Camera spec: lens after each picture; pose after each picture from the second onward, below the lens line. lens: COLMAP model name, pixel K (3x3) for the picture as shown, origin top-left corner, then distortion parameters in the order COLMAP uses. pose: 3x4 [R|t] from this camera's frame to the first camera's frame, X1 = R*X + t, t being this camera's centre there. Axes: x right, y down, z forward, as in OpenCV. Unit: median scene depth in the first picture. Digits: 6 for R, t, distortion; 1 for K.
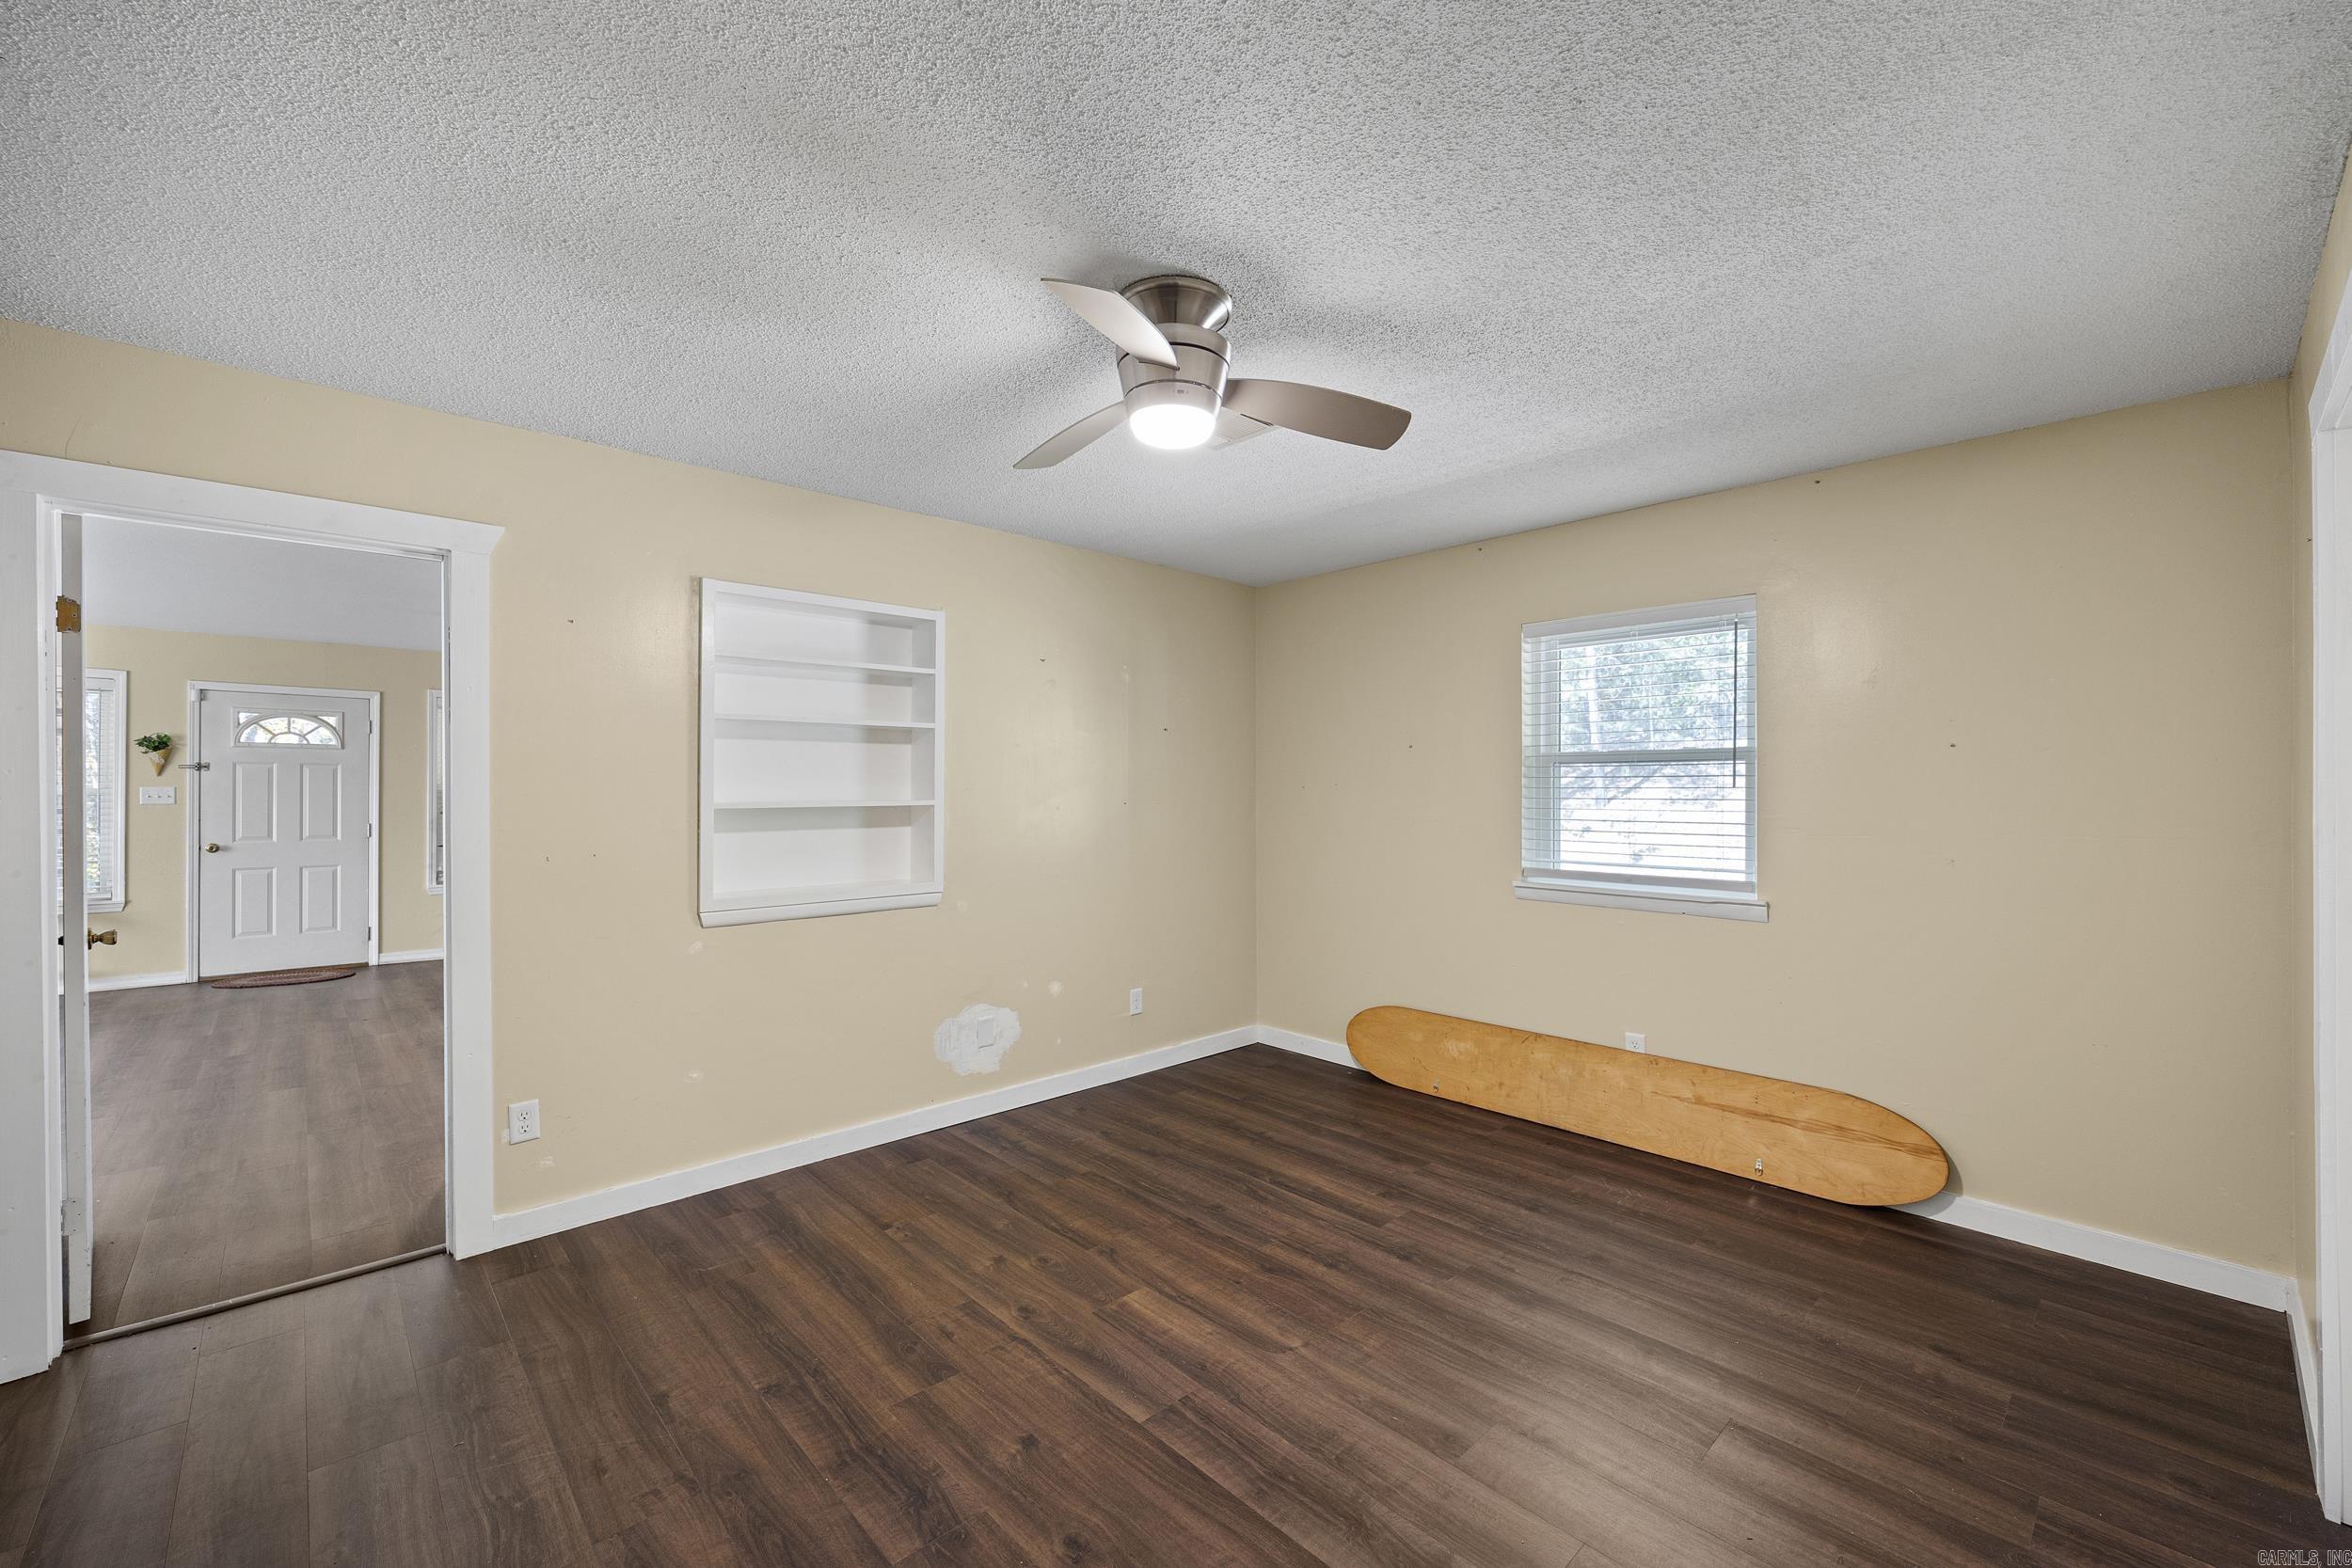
lens RADIAL K [[963.5, 0, 1169.6], [0, 963.5, 794.1], [0, 0, 1]] dist [-0.006198, 0.000185]
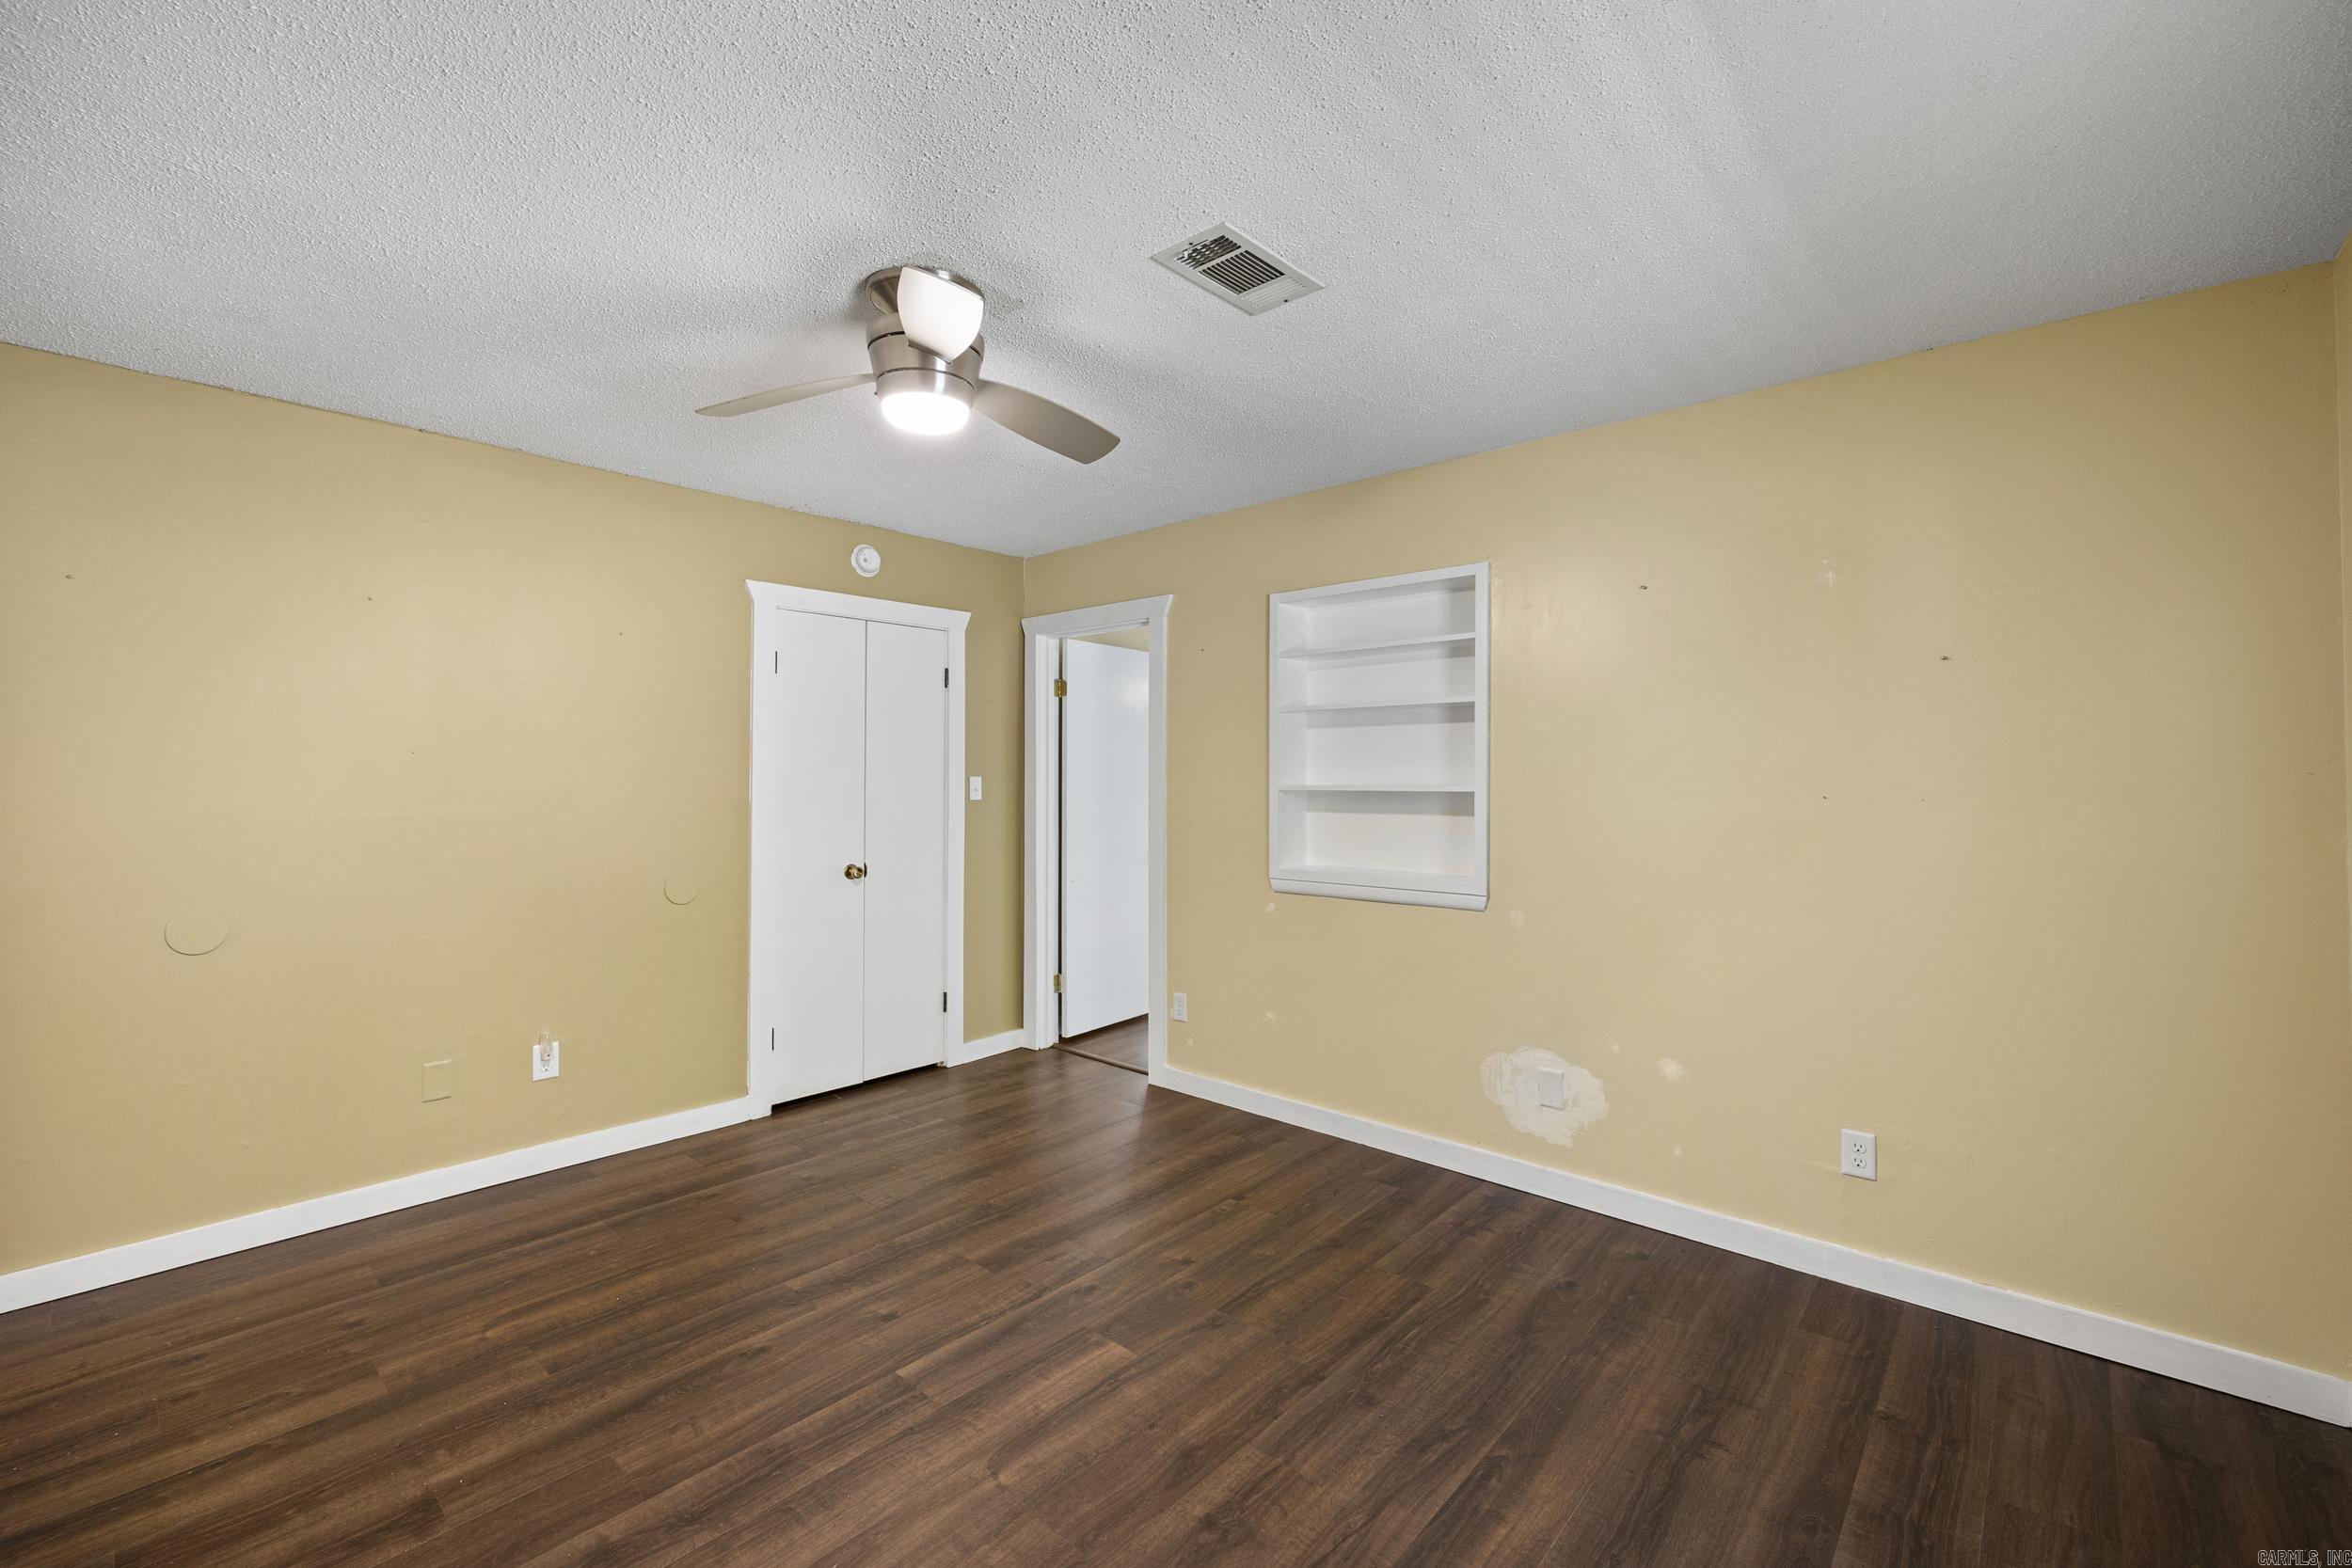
lens RADIAL K [[963.5, 0, 1169.0], [0, 963.5, 762.6], [0, 0, 1]] dist [-0.006198, 0.000185]
pose [[0.087542, -0.012248, -0.996086, 0.688506], [-0.004602, 0.999909, -0.012700, -0.002707], [0.996150, 0.005696, 0.087478, 0.784705]]
